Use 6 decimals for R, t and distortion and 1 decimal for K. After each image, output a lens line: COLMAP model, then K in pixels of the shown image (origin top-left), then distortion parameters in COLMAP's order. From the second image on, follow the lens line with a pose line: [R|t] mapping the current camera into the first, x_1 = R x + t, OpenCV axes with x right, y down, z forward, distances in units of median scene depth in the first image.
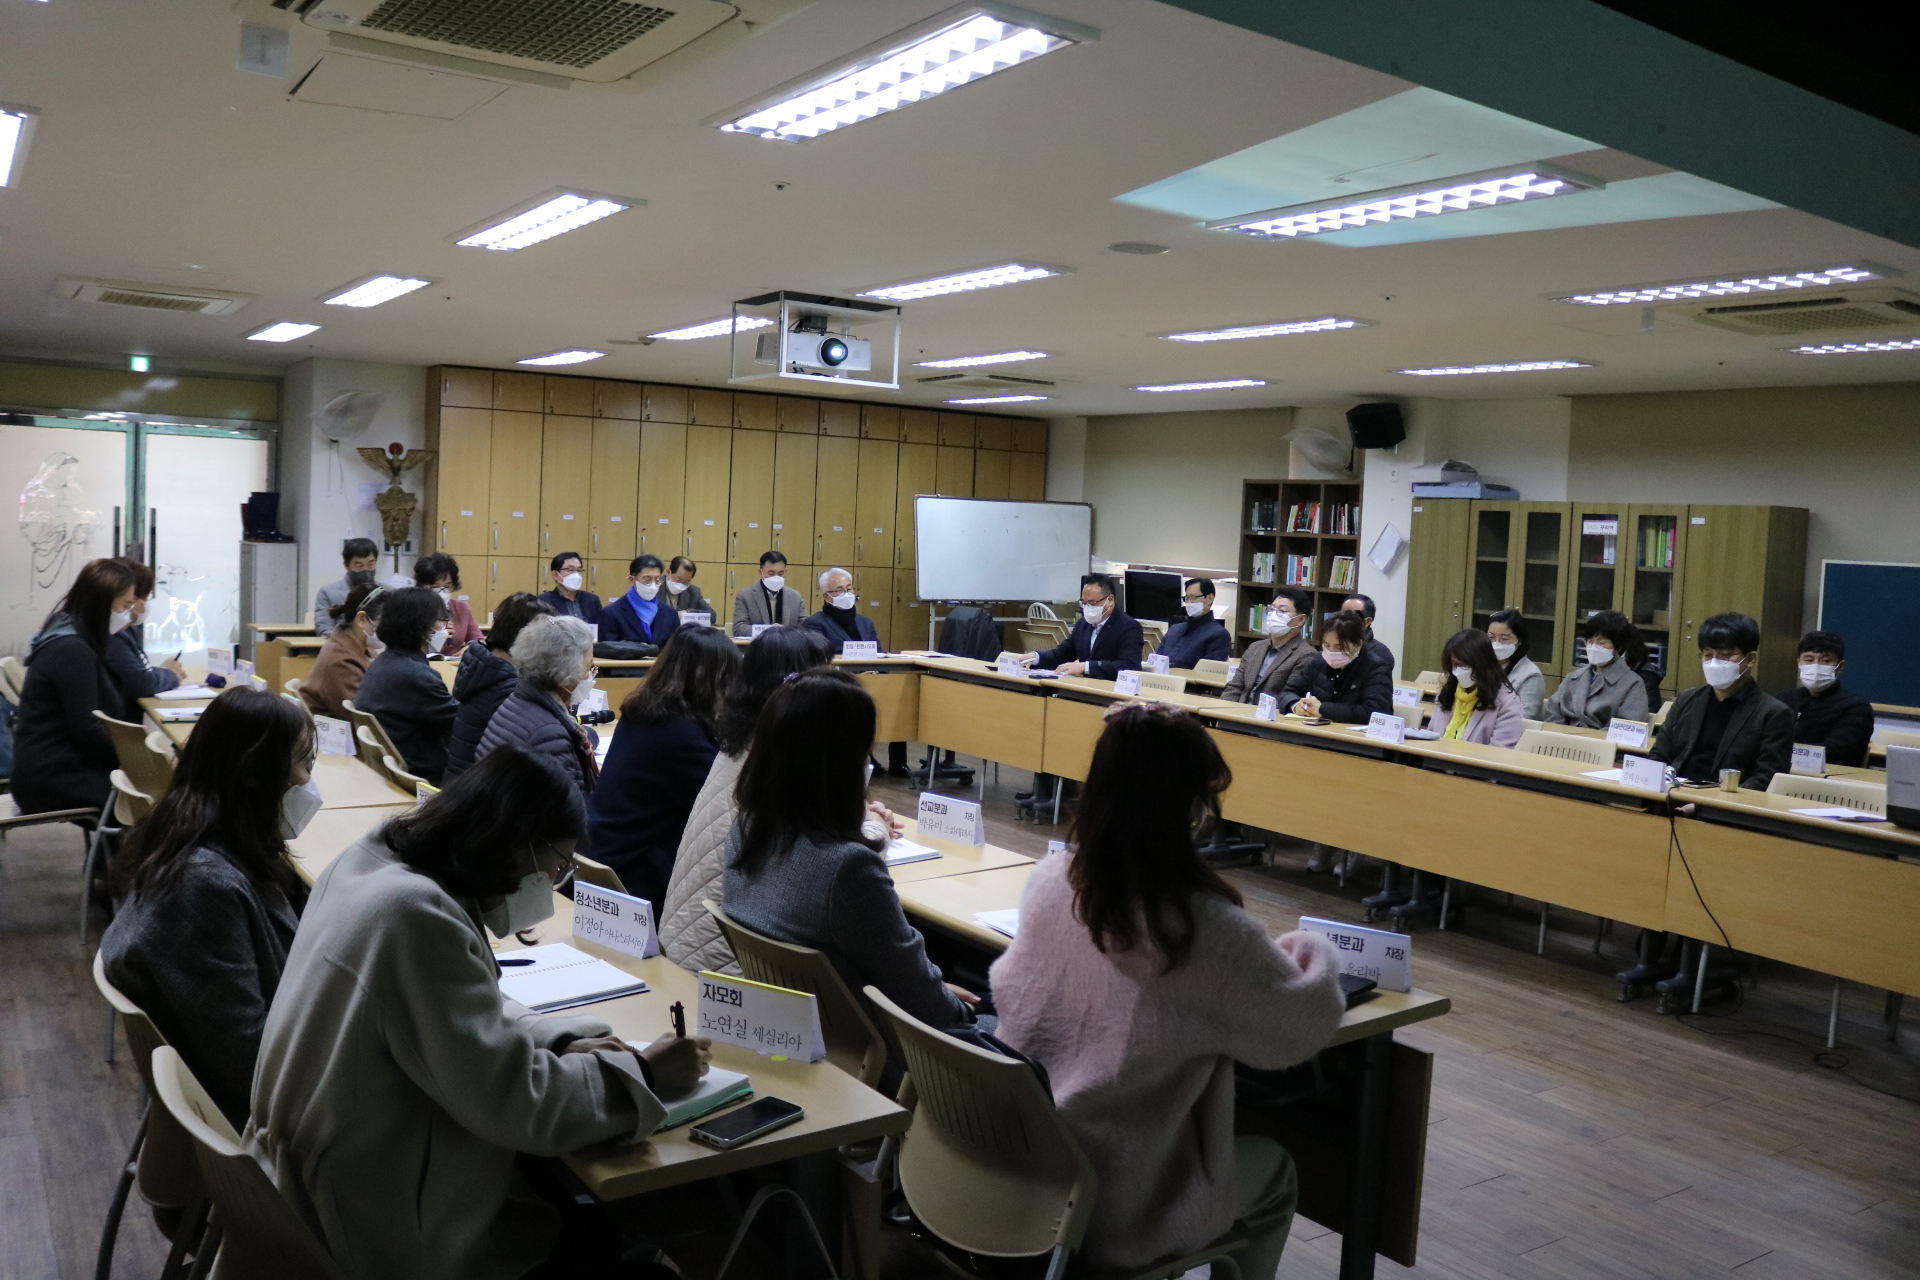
lens RADIAL K [[1584.4, 0, 955.7], [0, 1584.4, 632.2], [0, 0, 1]] dist [-0.127191, 0.062267]
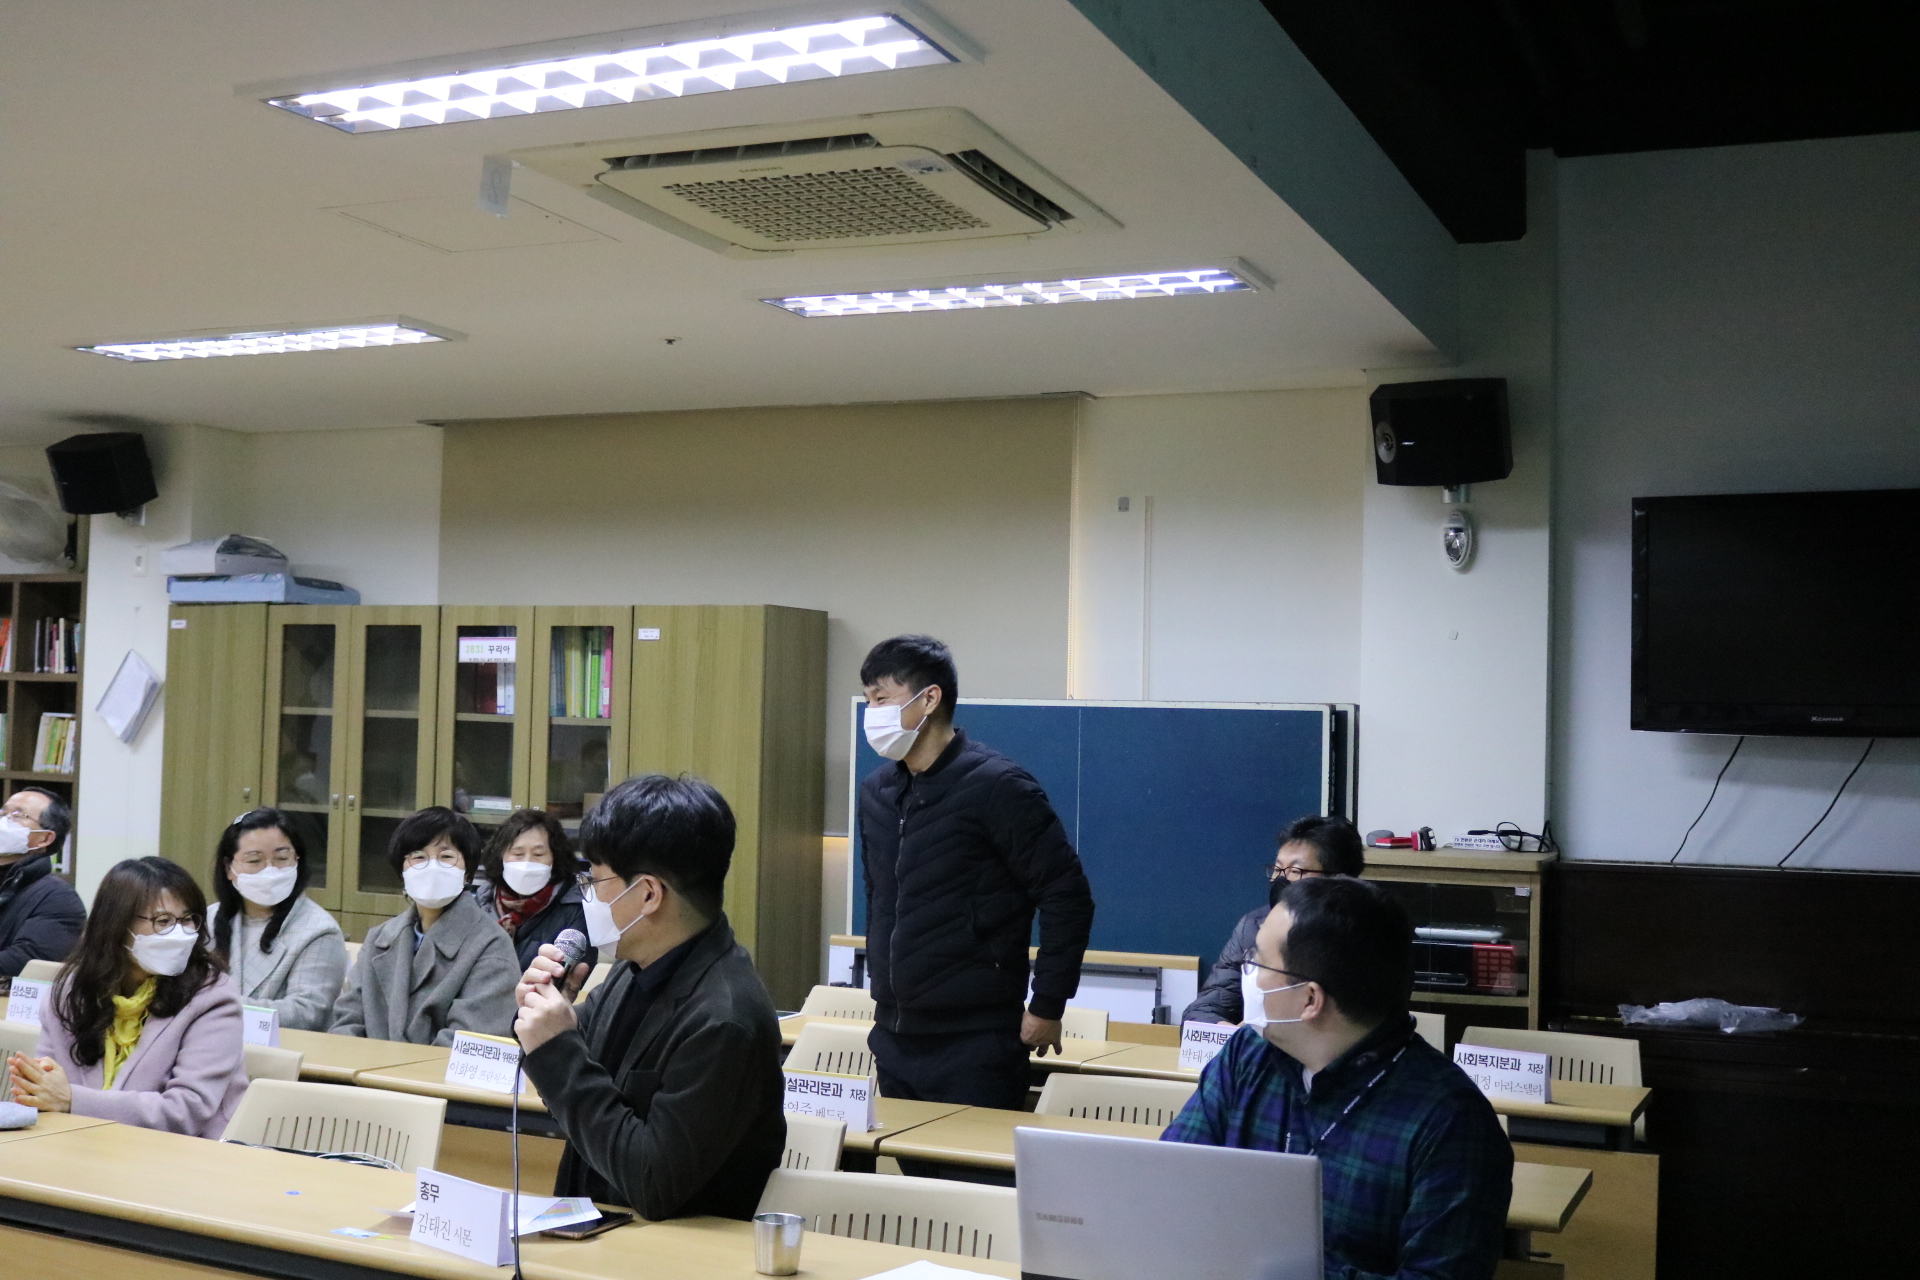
lens RADIAL K [[2079.9, 0, 948.1], [0, 2079.9, 652.5], [0, 0, 1]] dist [-0.071127, 0.000000]
pose [[0.847331, 0.003567, 0.531053, 0.141958], [0.042758, 0.996273, -0.074916, -0.002556], [-0.529341, 0.086185, 0.844021, 0.249498]]
